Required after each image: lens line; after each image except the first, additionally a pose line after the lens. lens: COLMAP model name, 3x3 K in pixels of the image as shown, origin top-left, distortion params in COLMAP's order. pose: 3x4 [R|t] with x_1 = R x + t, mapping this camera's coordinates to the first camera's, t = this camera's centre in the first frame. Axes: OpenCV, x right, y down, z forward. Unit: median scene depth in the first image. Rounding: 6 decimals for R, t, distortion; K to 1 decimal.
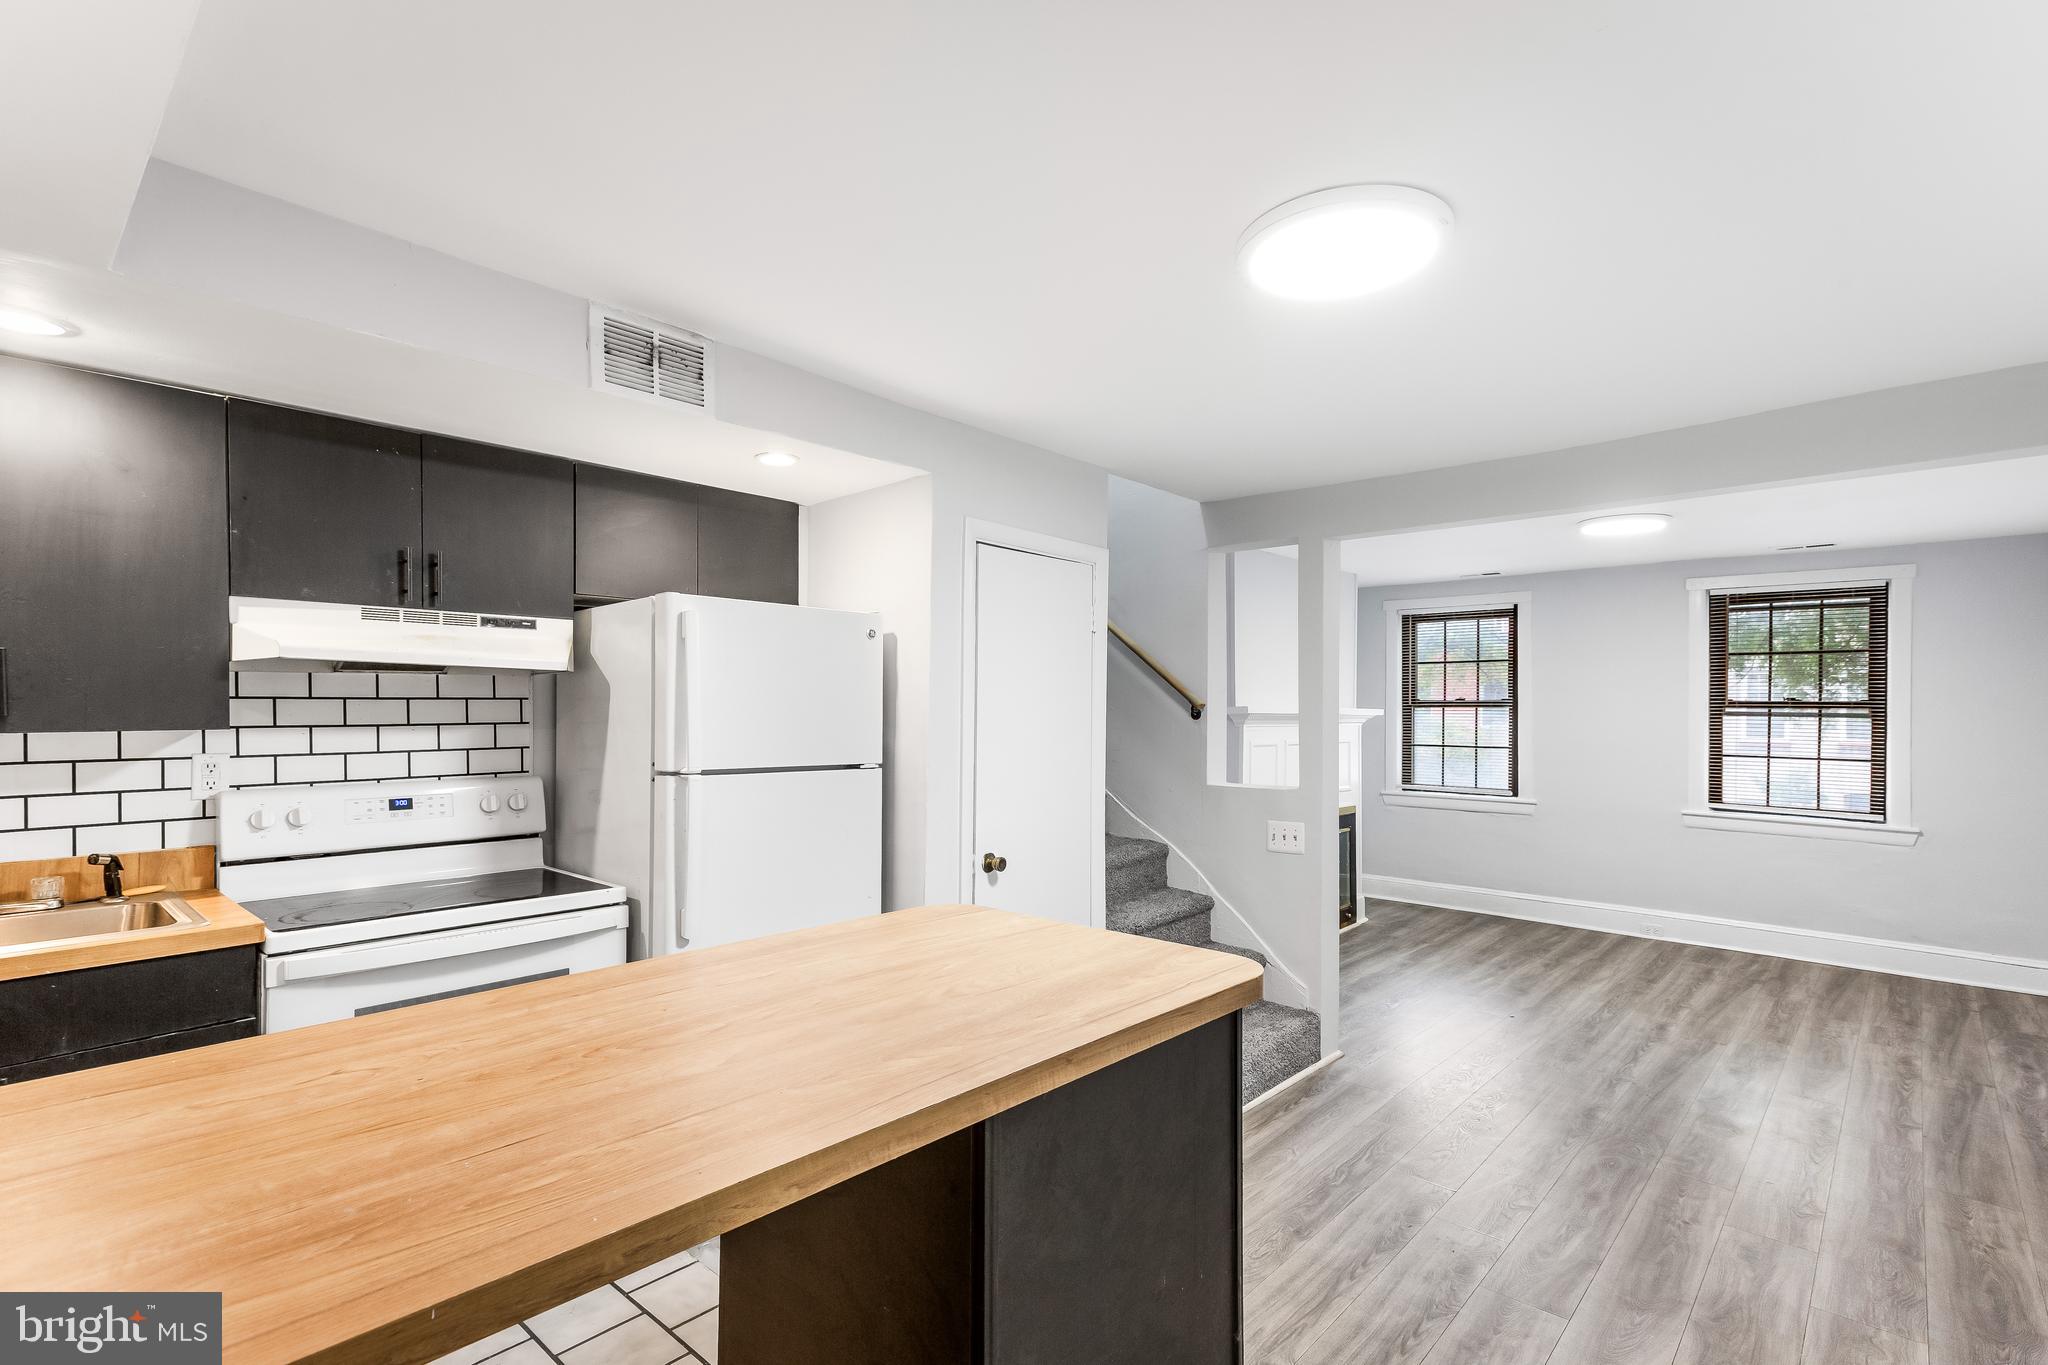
lens RADIAL K [[936.2, 0, 1015.3], [0, 936.2, 722.3], [0, 0, 1]] dist [0.021219, -0.000866]
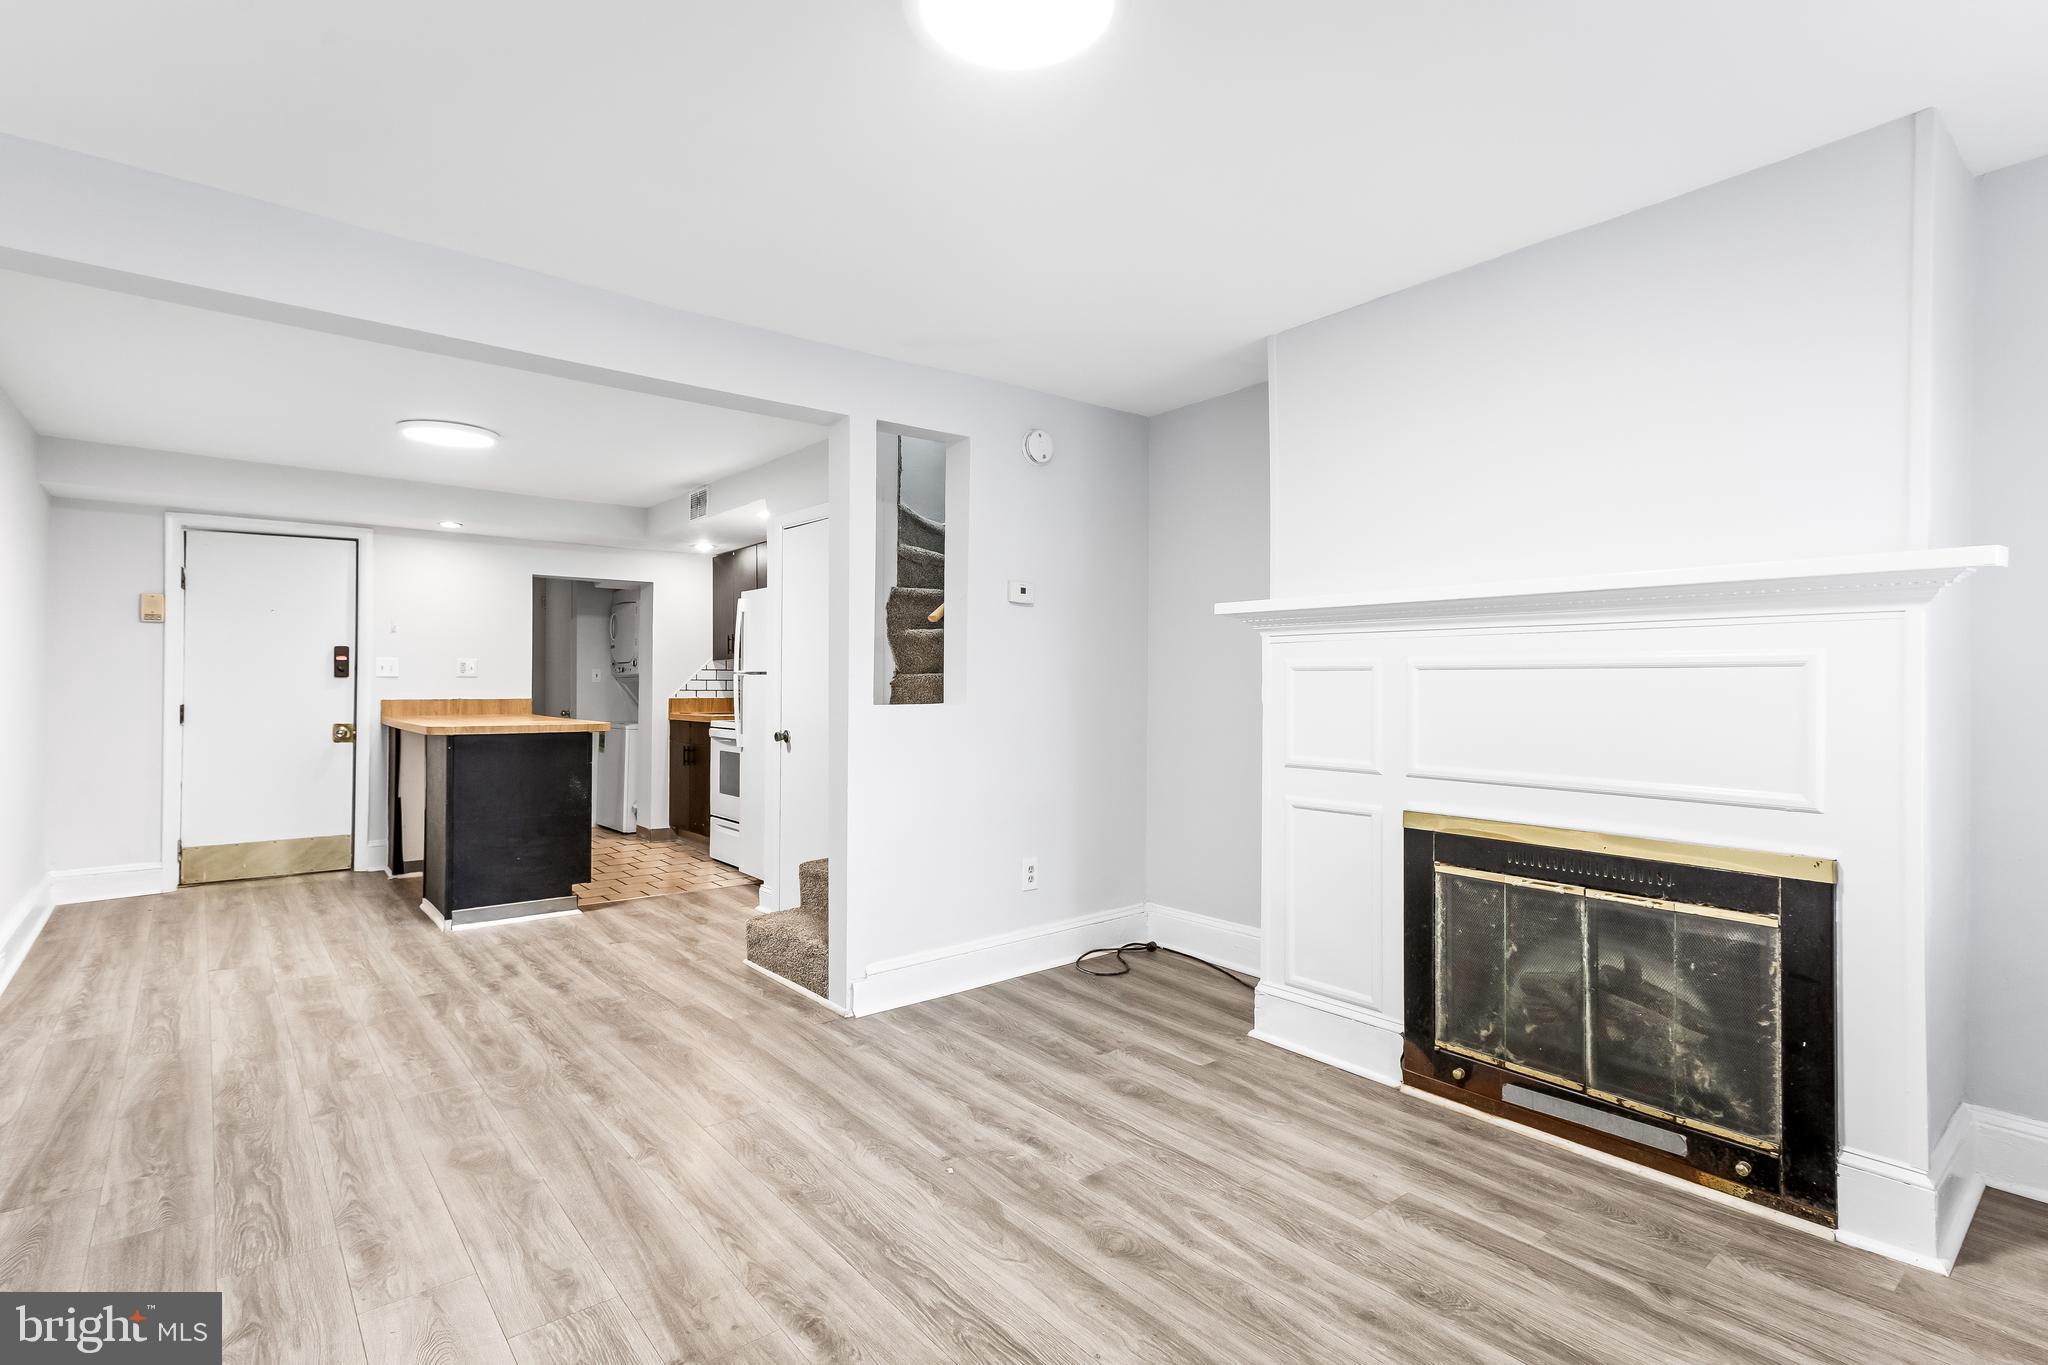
lens RADIAL K [[981.7, 0, 1024.0], [0, 981.7, 682.5], [0, 0, 1]] dist [0.029570, -0.001317]
pose [[-0.123641, -0.003569, -0.992321, 0.905810], [-0.008750, 0.999959, -0.002506, 0.037655], [0.992288, 0.008373, -0.123667, 0.943234]]
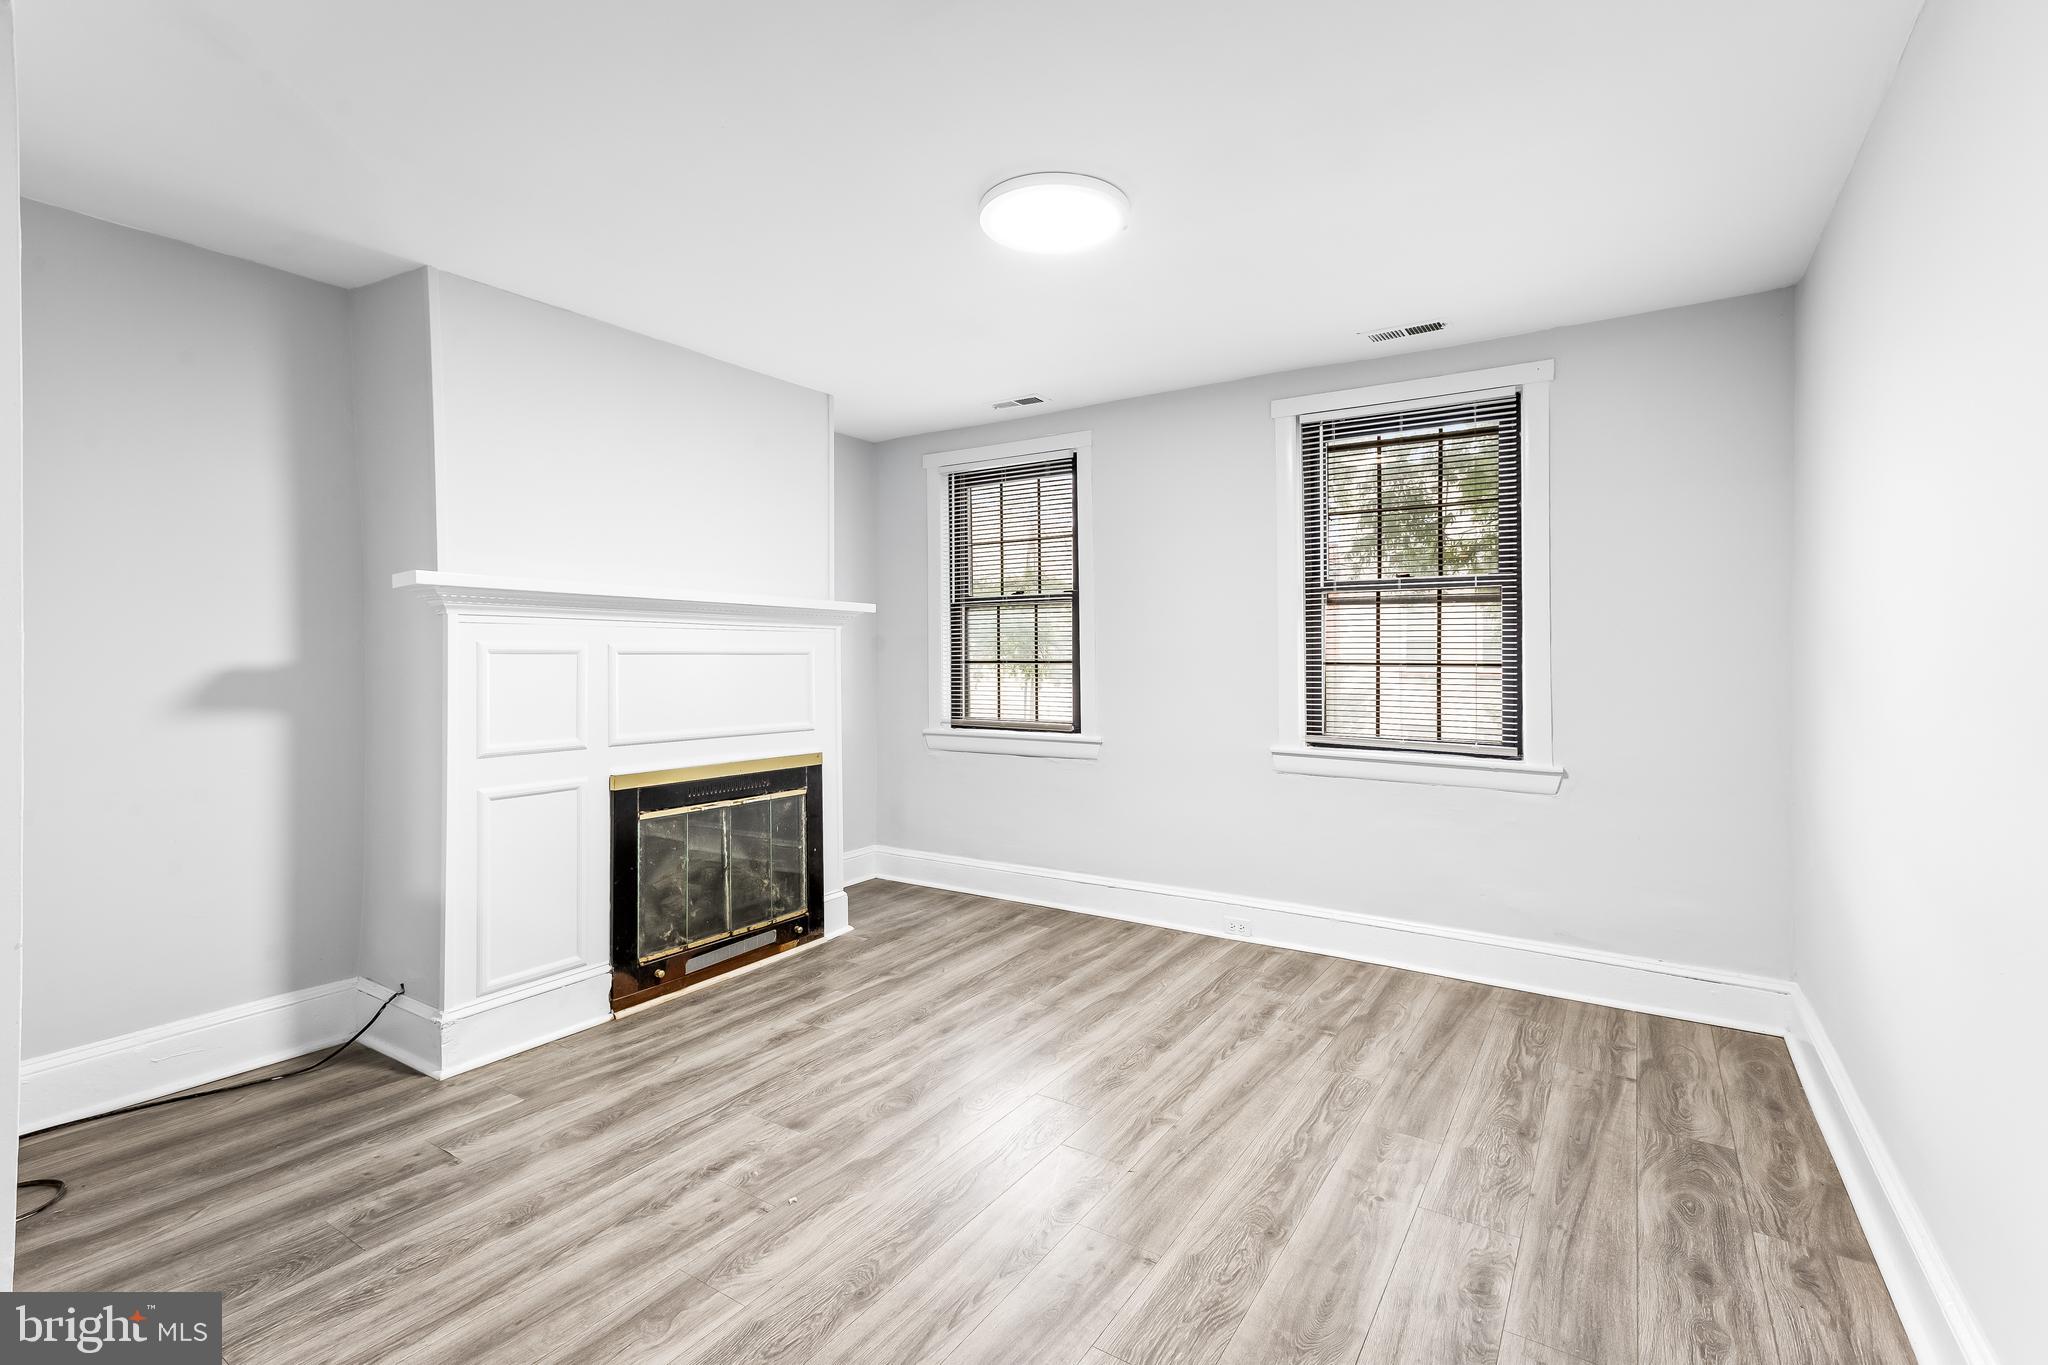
lens RADIAL K [[917.0, 0, 1019.4], [0, 917.0, 663.3], [0, 0, 1]] dist [0.017245, 0.000376]
pose [[0.985562, -0.011723, 0.168906, 0.478394], [0.012461, 0.999917, -0.003310, 0.038644], [-0.168853, 0.005367, 0.985627, 0.443824]]
